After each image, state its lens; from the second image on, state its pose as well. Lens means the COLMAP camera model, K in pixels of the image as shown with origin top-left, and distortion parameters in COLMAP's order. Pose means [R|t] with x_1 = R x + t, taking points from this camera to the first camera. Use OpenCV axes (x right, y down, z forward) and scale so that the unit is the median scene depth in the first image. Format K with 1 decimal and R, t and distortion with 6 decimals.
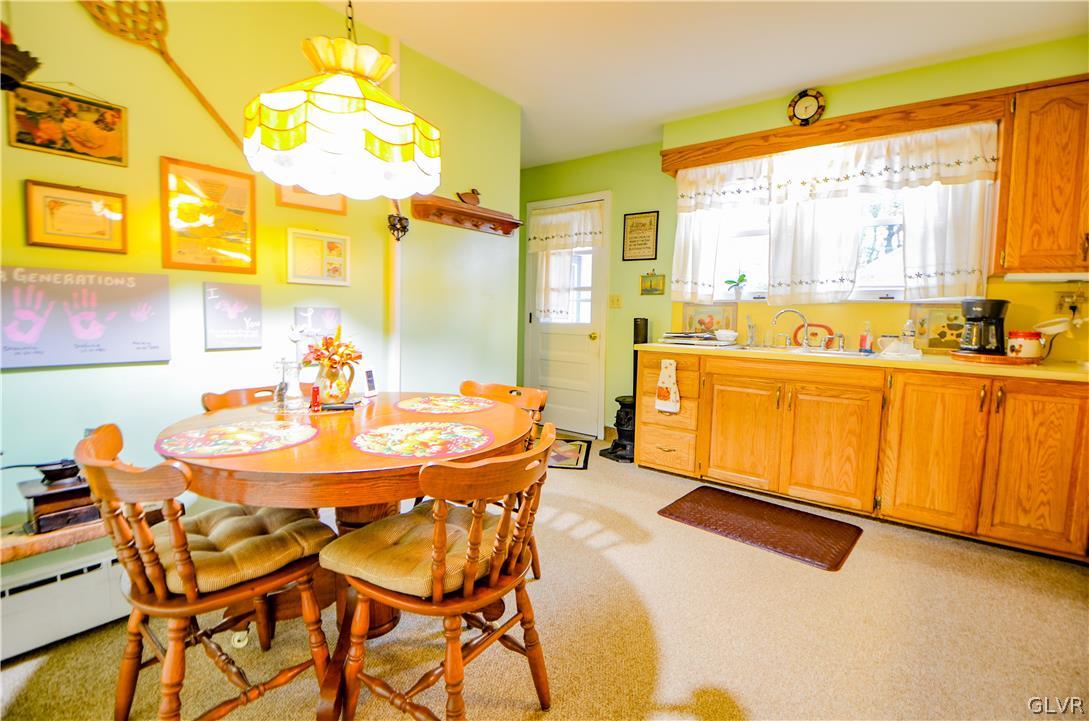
lens RADIAL K [[481.4, 0, 541.6], [0, 481.4, 372.9], [0, 0, 1]] dist [0.000367, -0.015203]
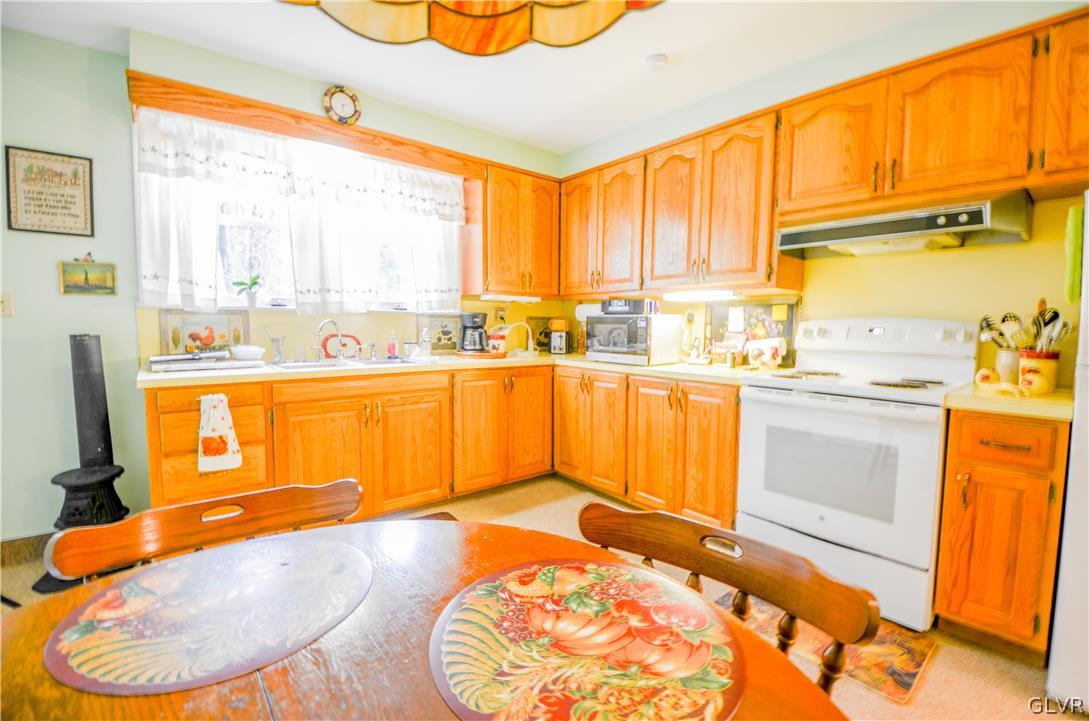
lens RADIAL K [[481.4, 0, 541.6], [0, 481.4, 372.9], [0, 0, 1]] dist [0.000367, -0.015203]
pose [[0.219519, -0.115677, 0.968726, -0.309141], [0.114330, 0.989154, 0.092208, -0.072919], [-0.968886, 0.090513, 0.230363, 0.423893]]
